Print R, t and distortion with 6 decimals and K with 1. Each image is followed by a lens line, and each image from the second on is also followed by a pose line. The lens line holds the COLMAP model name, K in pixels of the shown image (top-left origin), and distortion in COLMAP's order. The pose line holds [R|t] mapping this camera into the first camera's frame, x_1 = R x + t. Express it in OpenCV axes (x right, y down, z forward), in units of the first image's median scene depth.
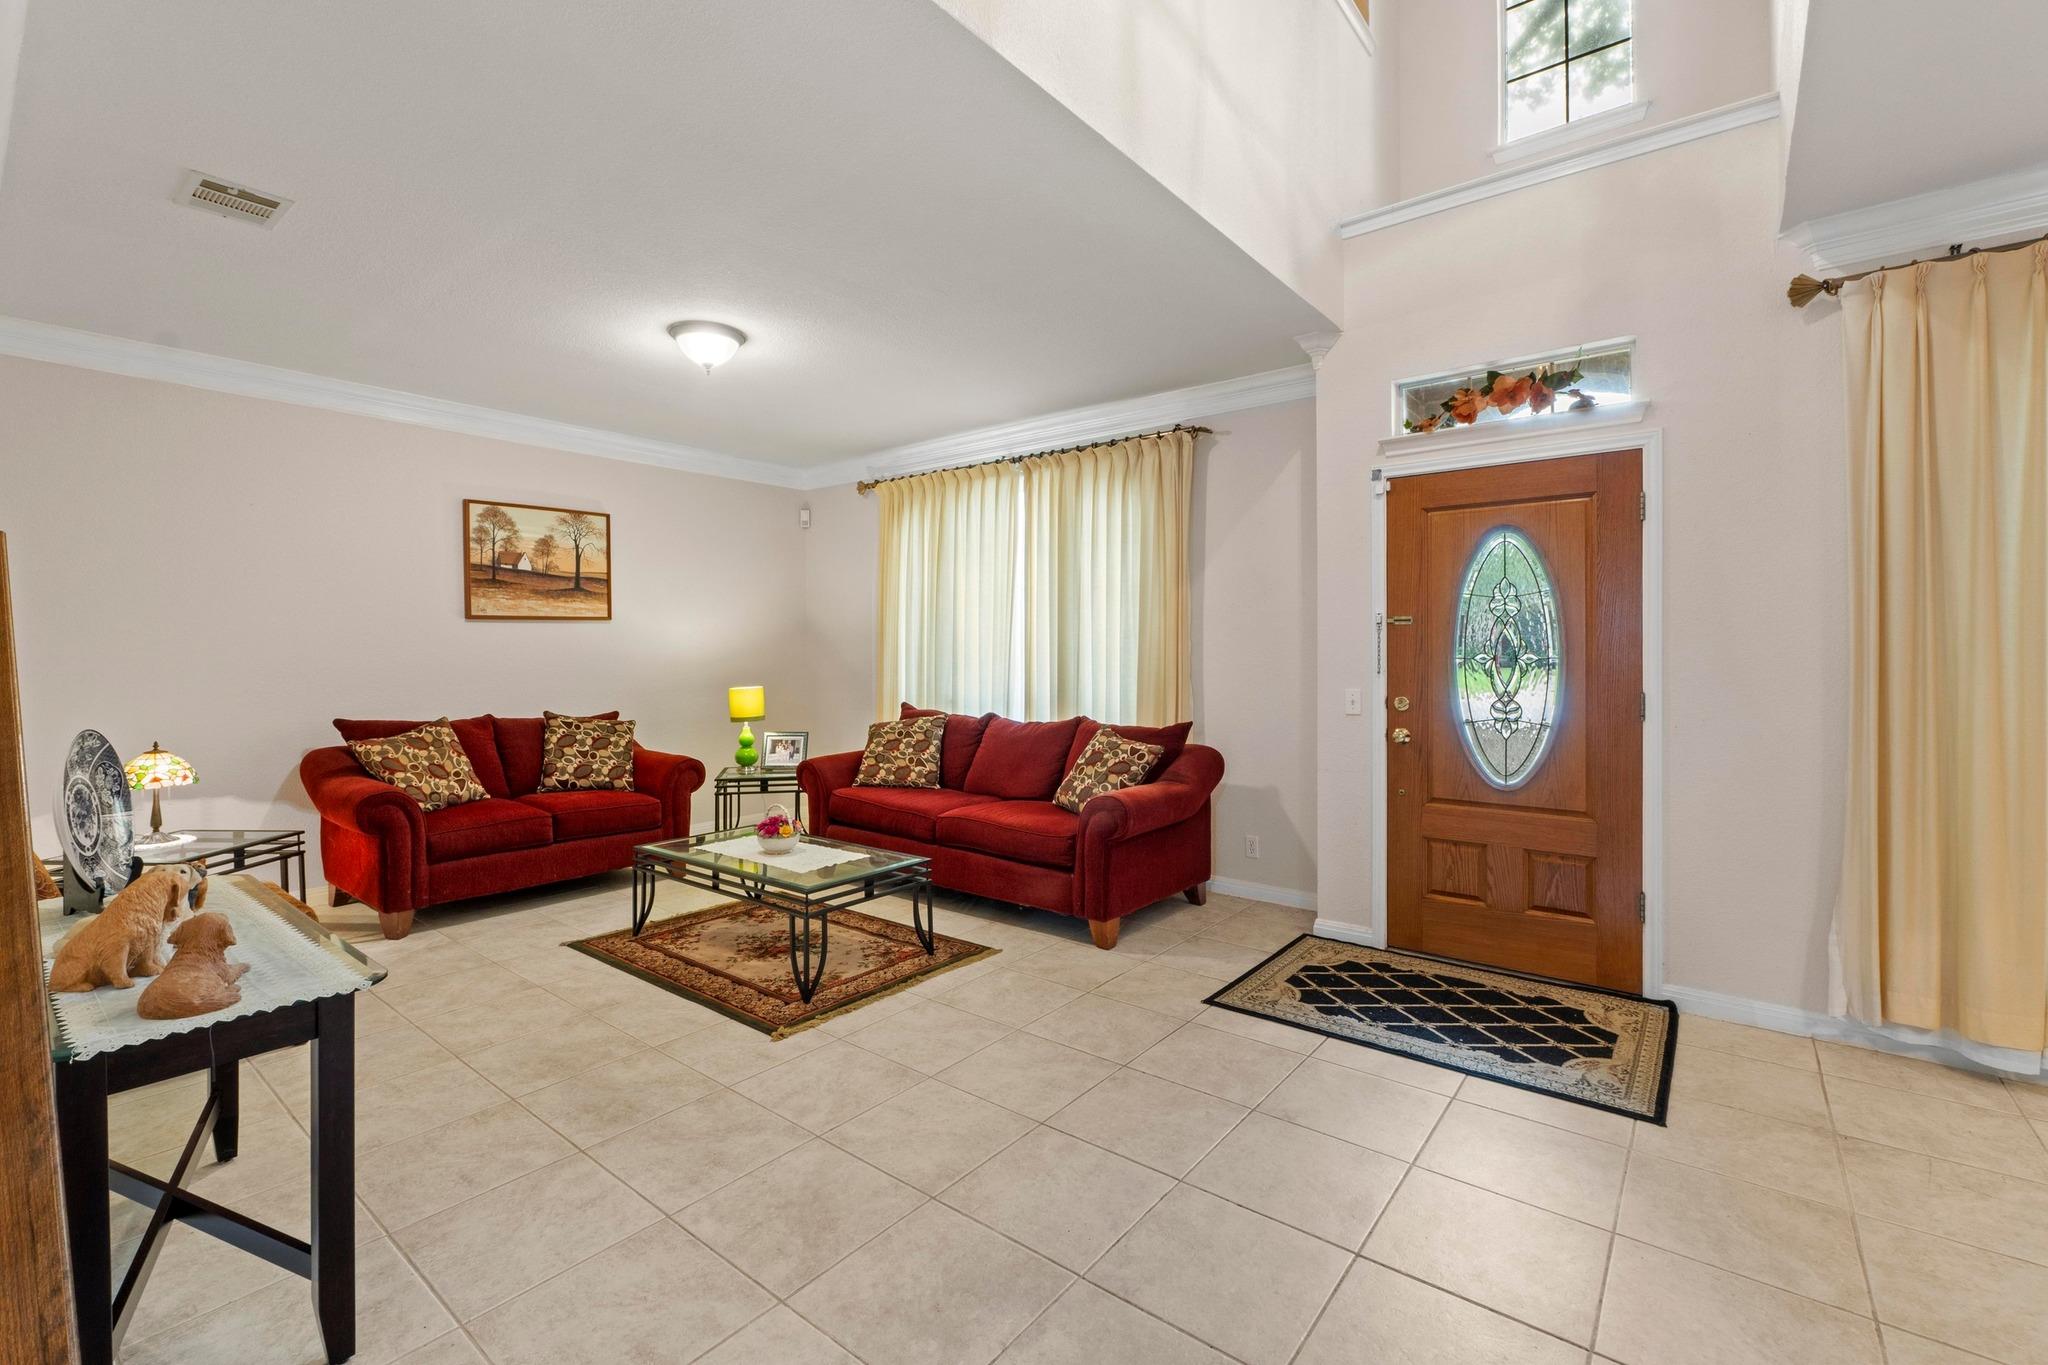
lens RADIAL K [[886.8, 0, 1023.0], [0, 886.8, 647.6], [0, 0, 1]] dist [-0.002625, 0.000002]
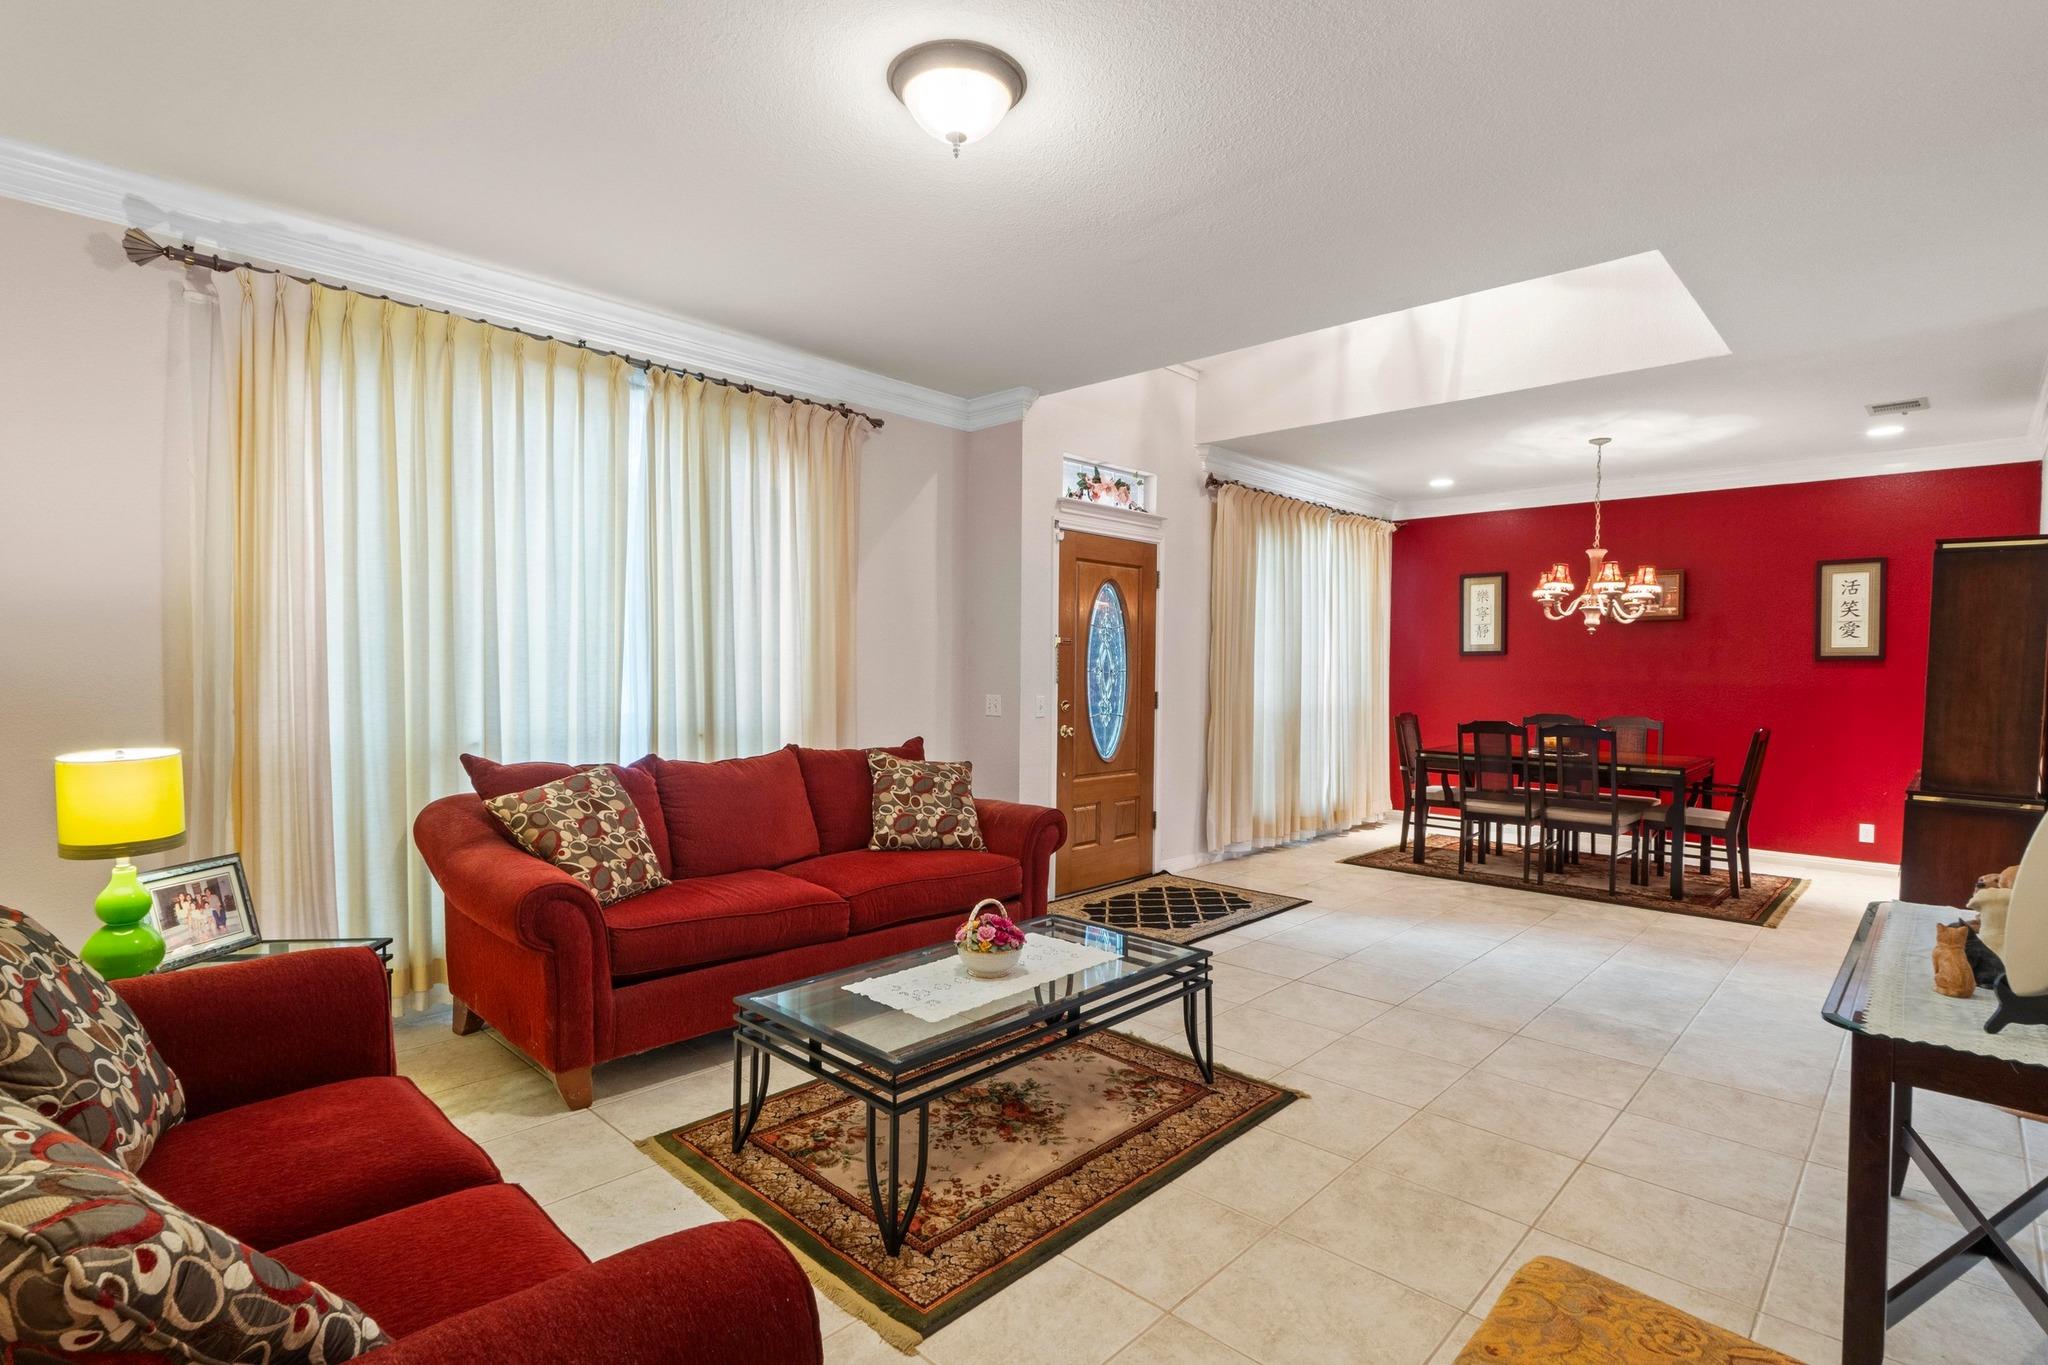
lens RADIAL K [[985.0, 0, 1024.0], [0, 985.0, 682.5], [0, 0, 1]] dist [-0.003627, -0.000040]
pose [[0.085157, -0.014282, 0.996265, -1.030001], [-0.017345, 0.999724, 0.015815, 0.007706], [-0.996217, -0.018627, 0.084885, 0.959114]]
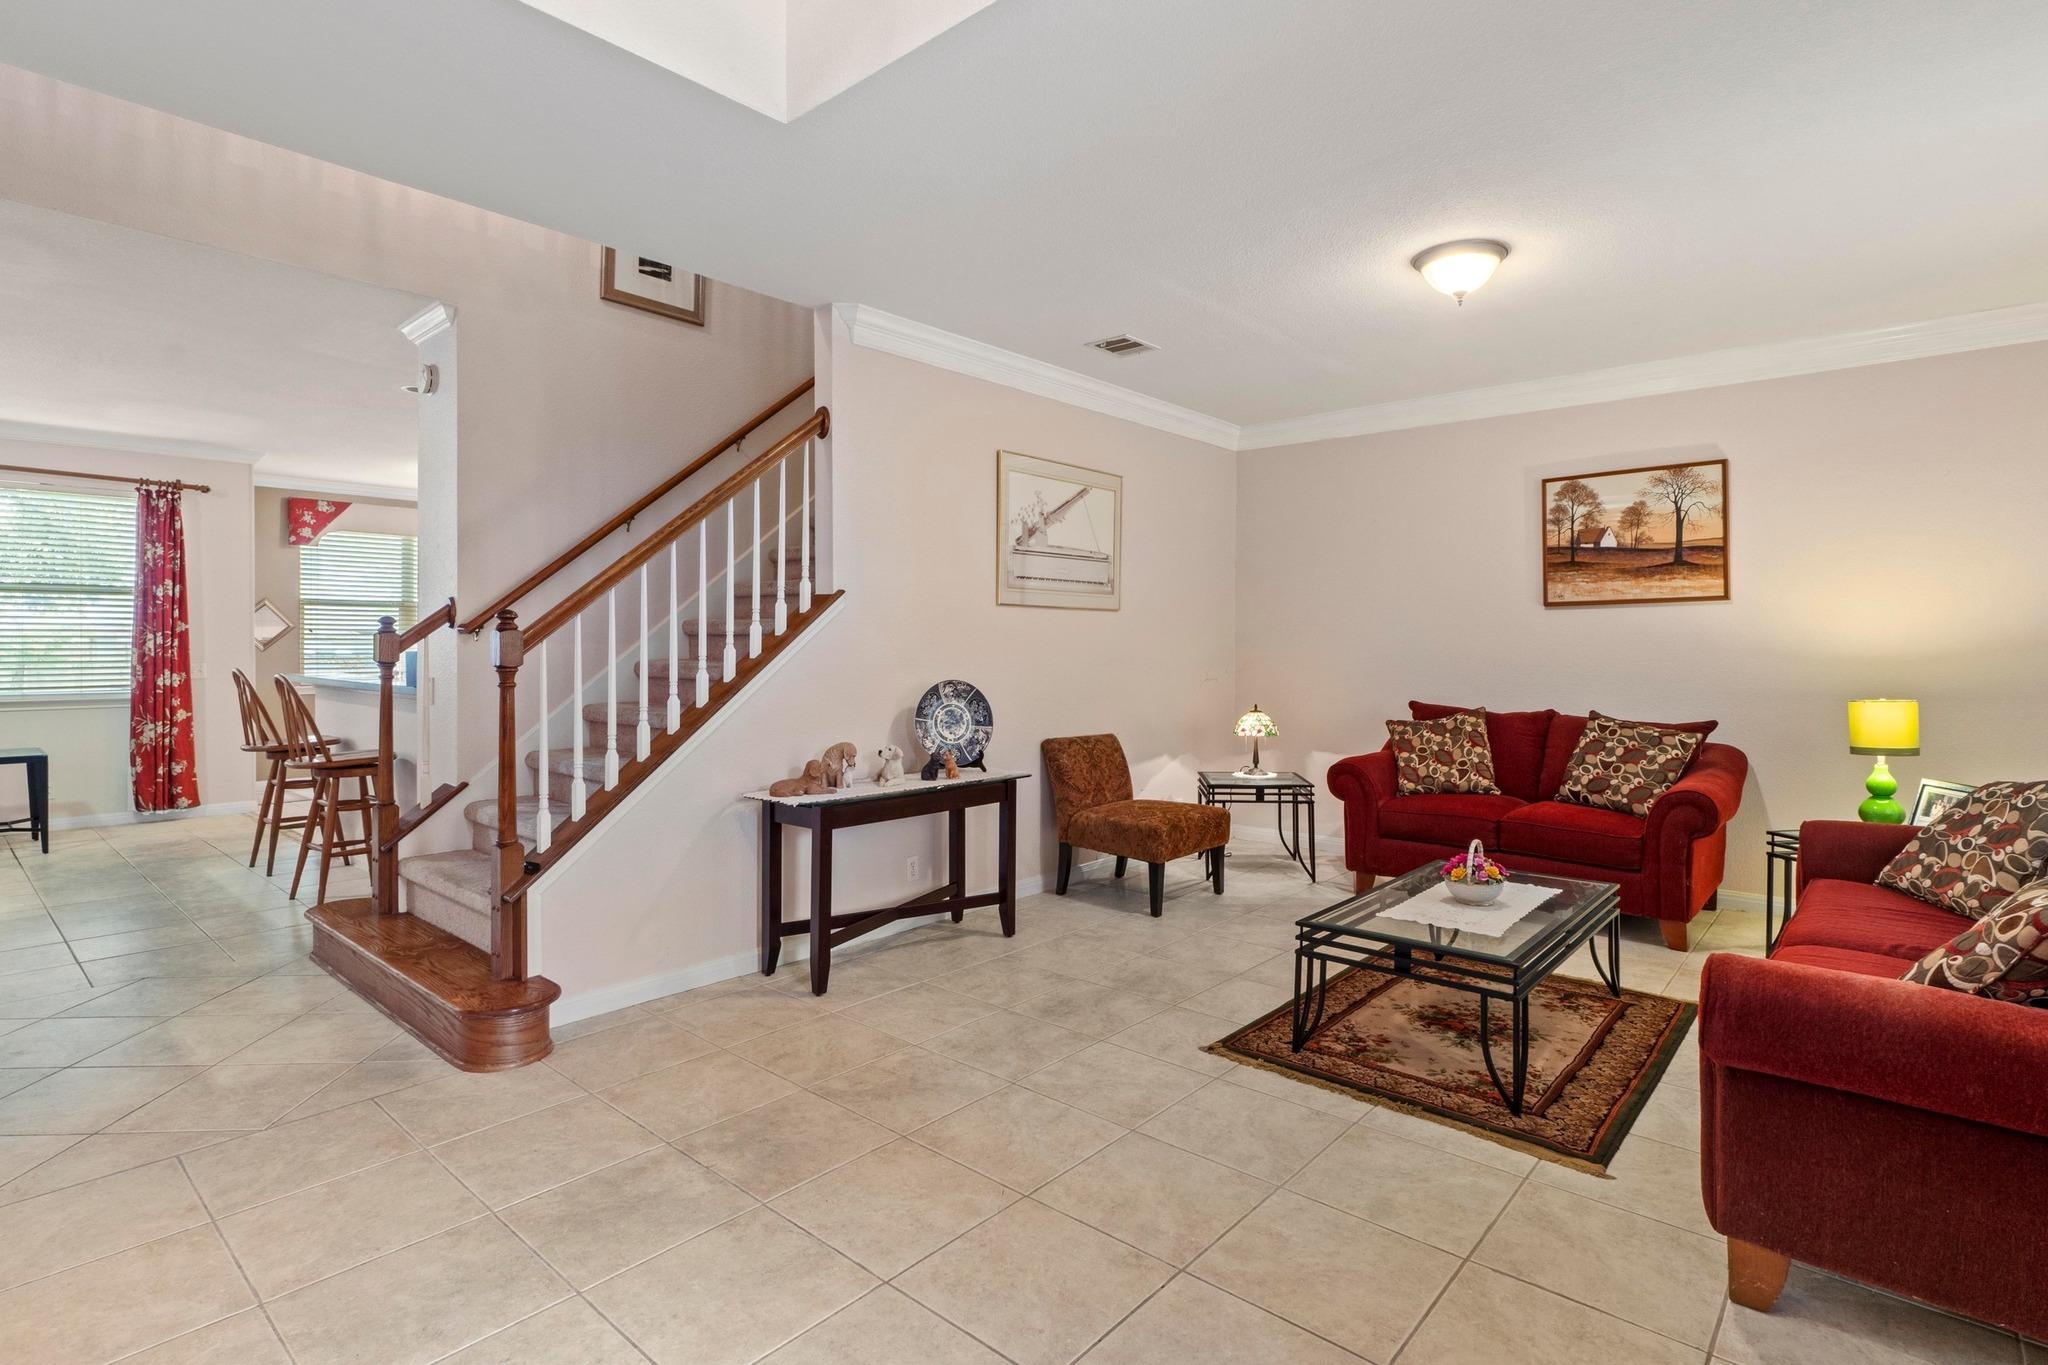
lens RADIAL K [[1016.9, 0, 1027.6], [0, 1016.9, 648.8], [0, 0, 1]] dist [-0.004669, 0.000070]
pose [[-0.051305, 0.008303, -0.998649, 0.648746], [0.003265, 0.999961, 0.008146, 0.002308], [0.998678, -0.002842, -0.051330, 0.689494]]
